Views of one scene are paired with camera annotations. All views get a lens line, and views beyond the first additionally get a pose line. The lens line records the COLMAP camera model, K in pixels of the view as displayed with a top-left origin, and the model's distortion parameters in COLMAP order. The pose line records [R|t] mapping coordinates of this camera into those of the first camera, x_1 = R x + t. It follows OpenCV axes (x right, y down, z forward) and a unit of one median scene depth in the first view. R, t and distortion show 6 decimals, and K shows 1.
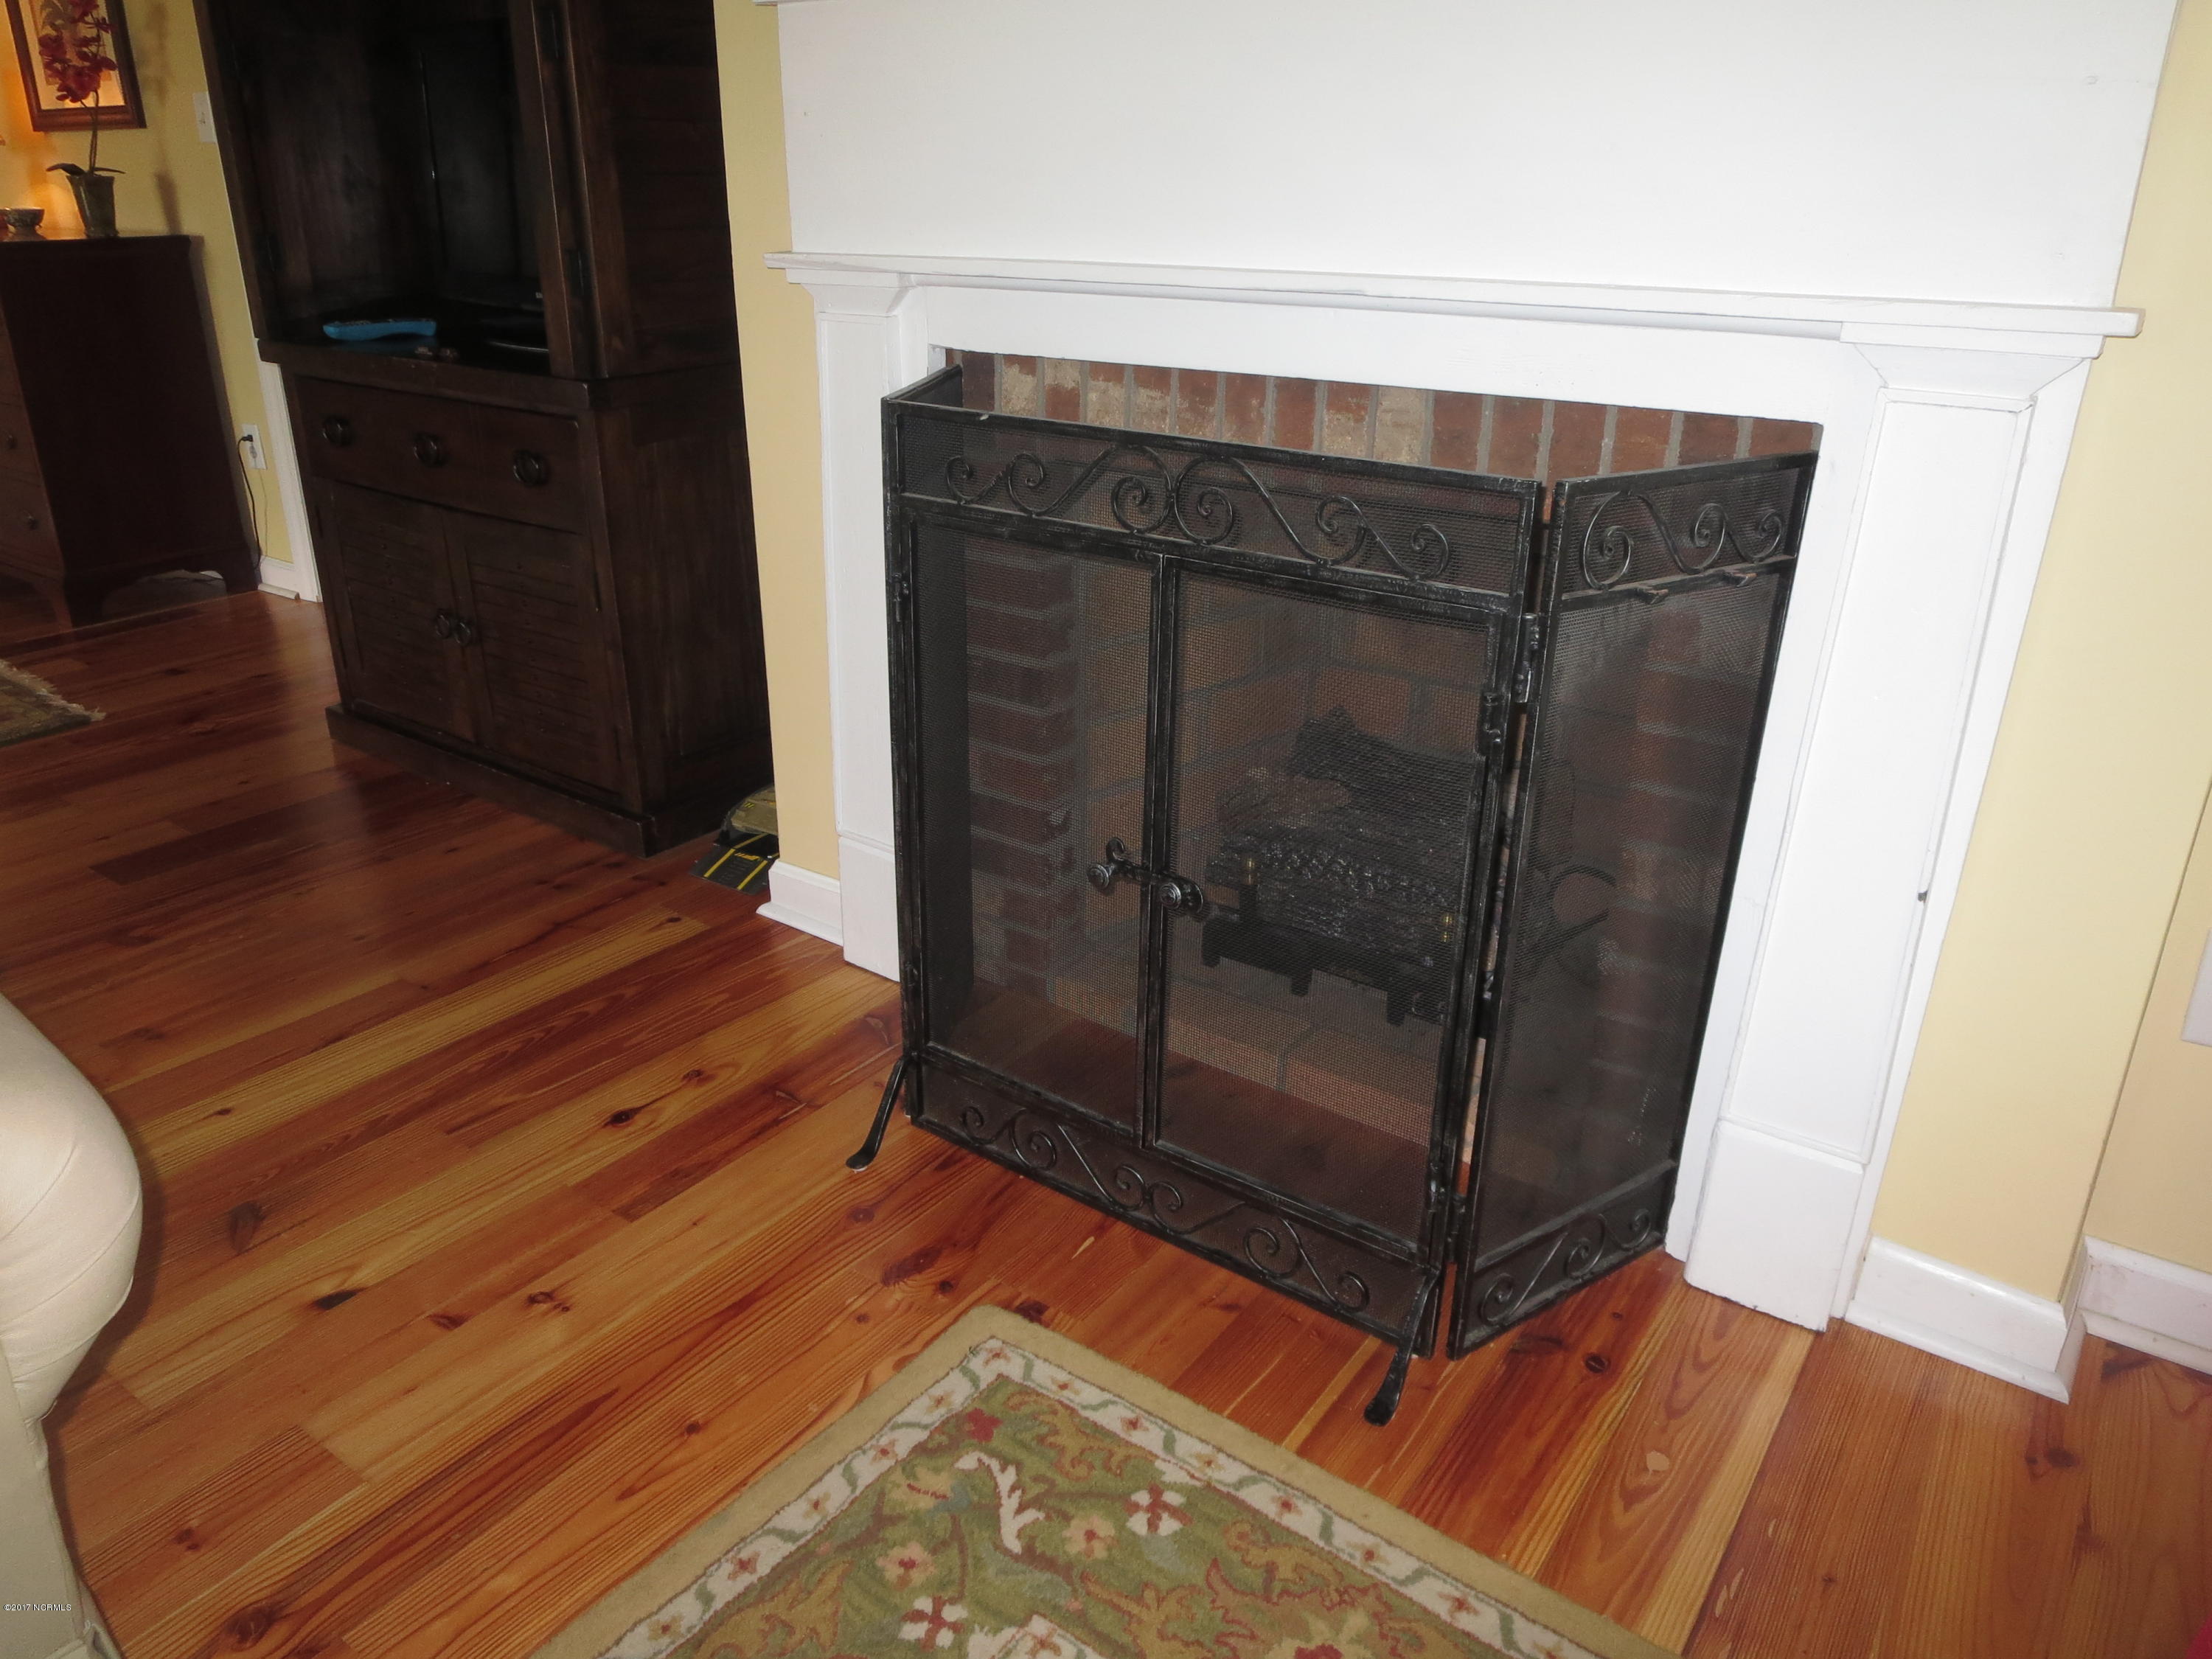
lens RADIAL K [[1536.1, 0, 1106.0], [0, 1536.1, 829.5], [0, 0, 1]] dist [-0.087342, 0.000740]
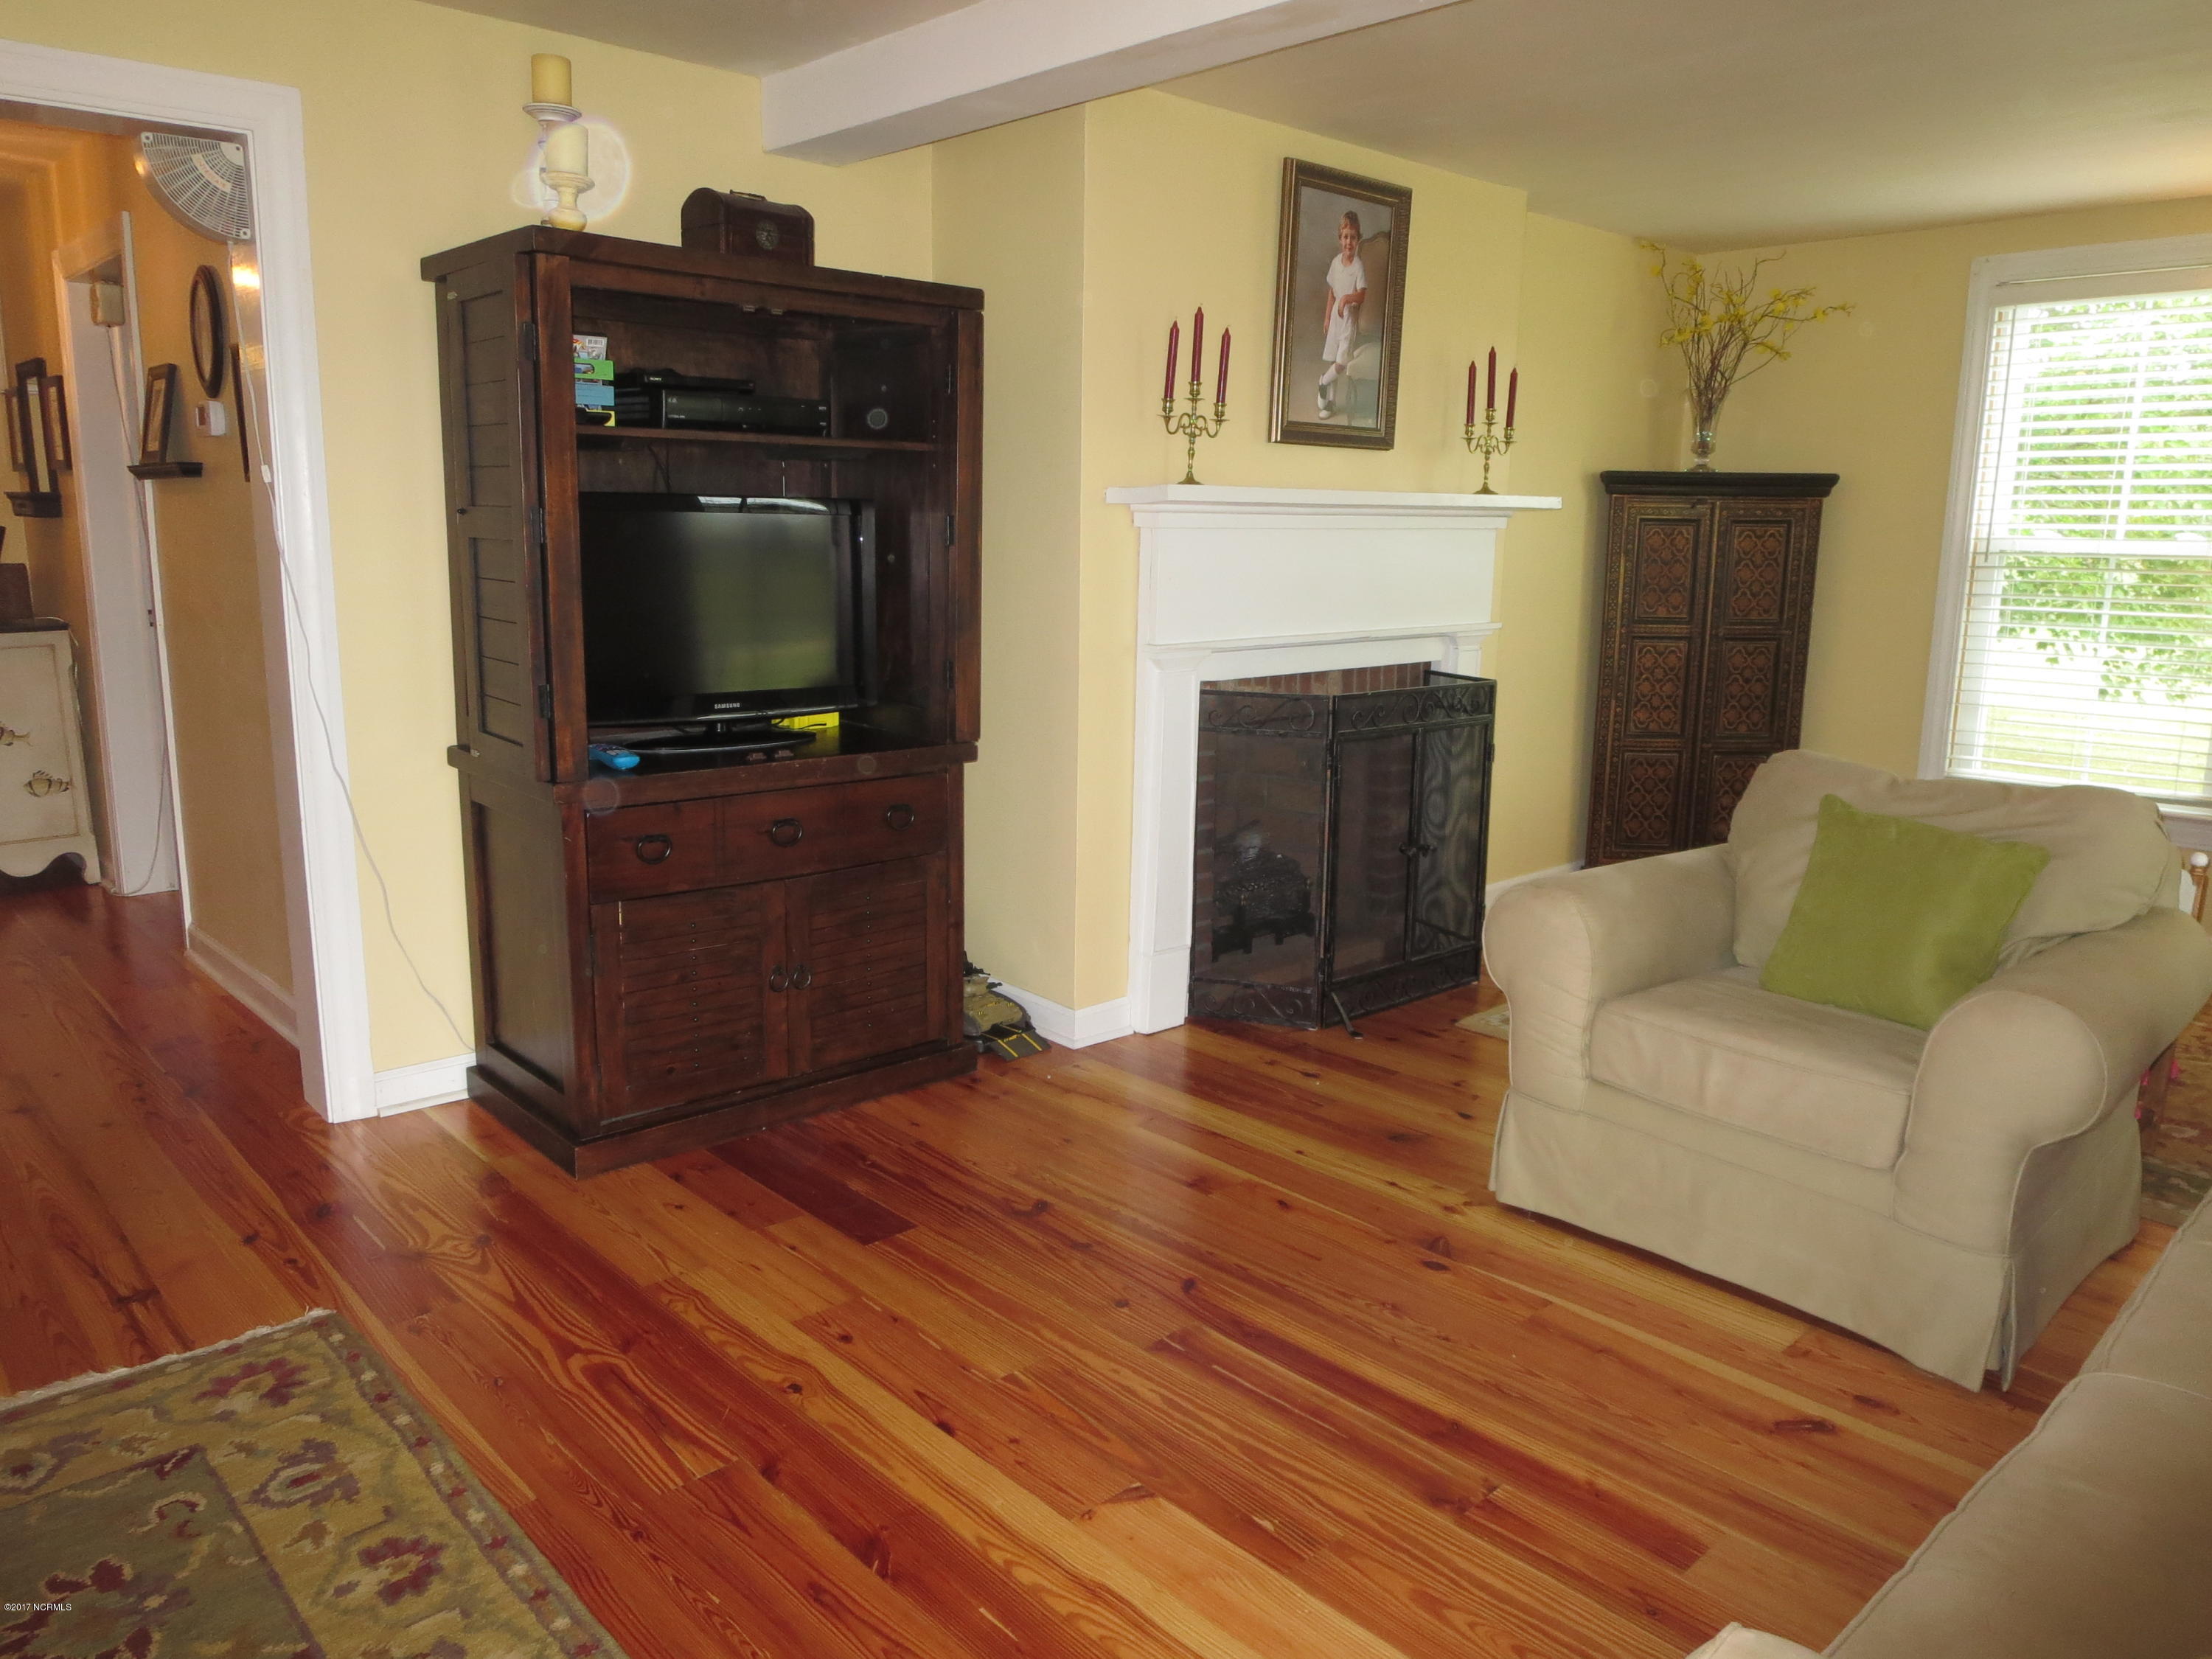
lens RADIAL K [[1564.3, 0, 1106.0], [0, 1564.3, 829.5], [0, 0, 1]] dist [-0.000760, 0.002934]
pose [[0.209143, -0.194664, 0.958314, -1.994951], [0.371019, 0.922507, 0.106419, -0.362073], [-0.904767, 0.333296, 0.265160, 0.551892]]
